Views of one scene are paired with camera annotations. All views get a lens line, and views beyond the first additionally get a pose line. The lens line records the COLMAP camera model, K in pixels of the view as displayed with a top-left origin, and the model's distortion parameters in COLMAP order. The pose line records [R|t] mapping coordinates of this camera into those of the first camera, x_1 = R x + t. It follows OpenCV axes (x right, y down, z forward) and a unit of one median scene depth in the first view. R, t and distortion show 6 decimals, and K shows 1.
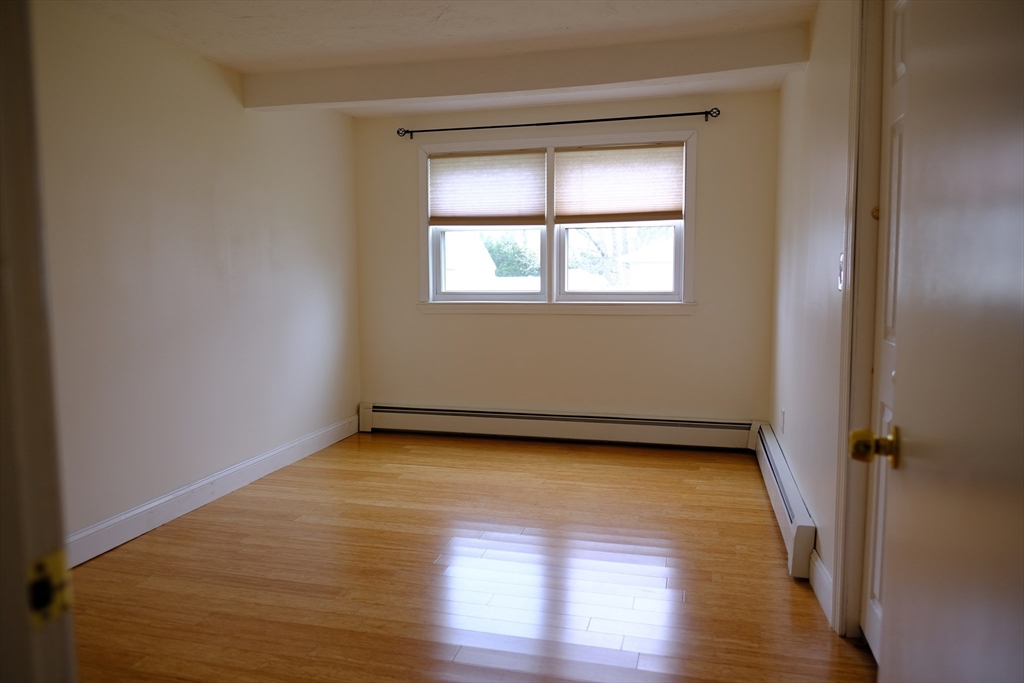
lens RADIAL K [[719.1, 0, 512.3], [0, 719.1, 341.0], [0, 0, 1]] dist [-0.016981, 0.007250]
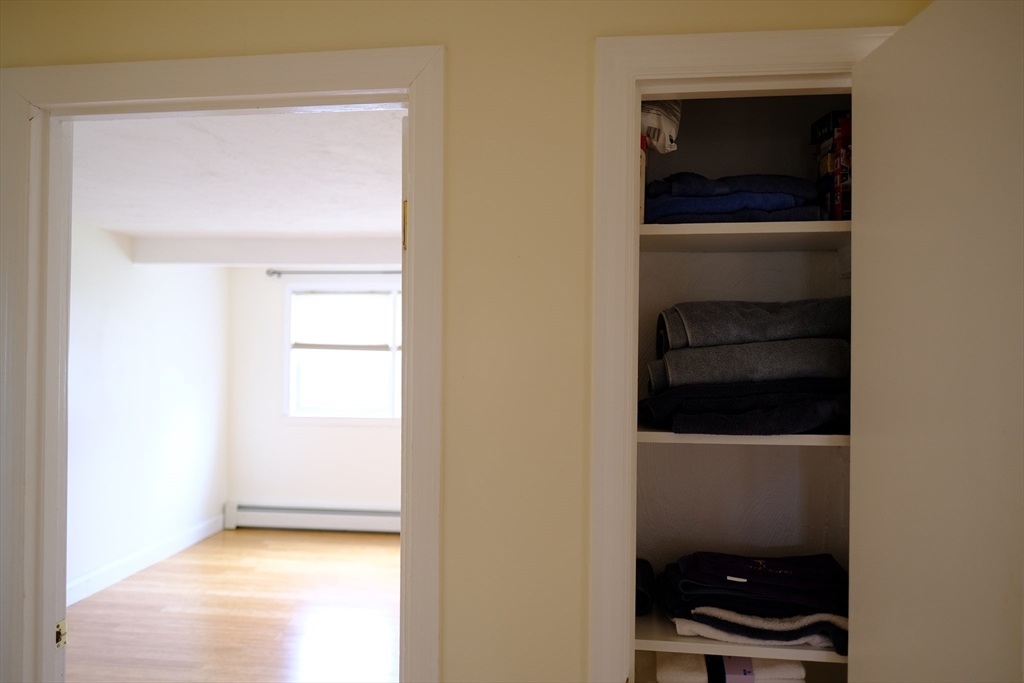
lens RADIAL K [[719.1, 0, 510.6], [0, 719.1, 342.8], [0, 0, 1]] dist [-0.016981, 0.007250]
pose [[0.989071, 0.011979, 0.146956, 0.095457], [0.003179, 0.994729, -0.102486, -0.072334], [-0.147409, 0.101833, 0.983819, -0.313753]]
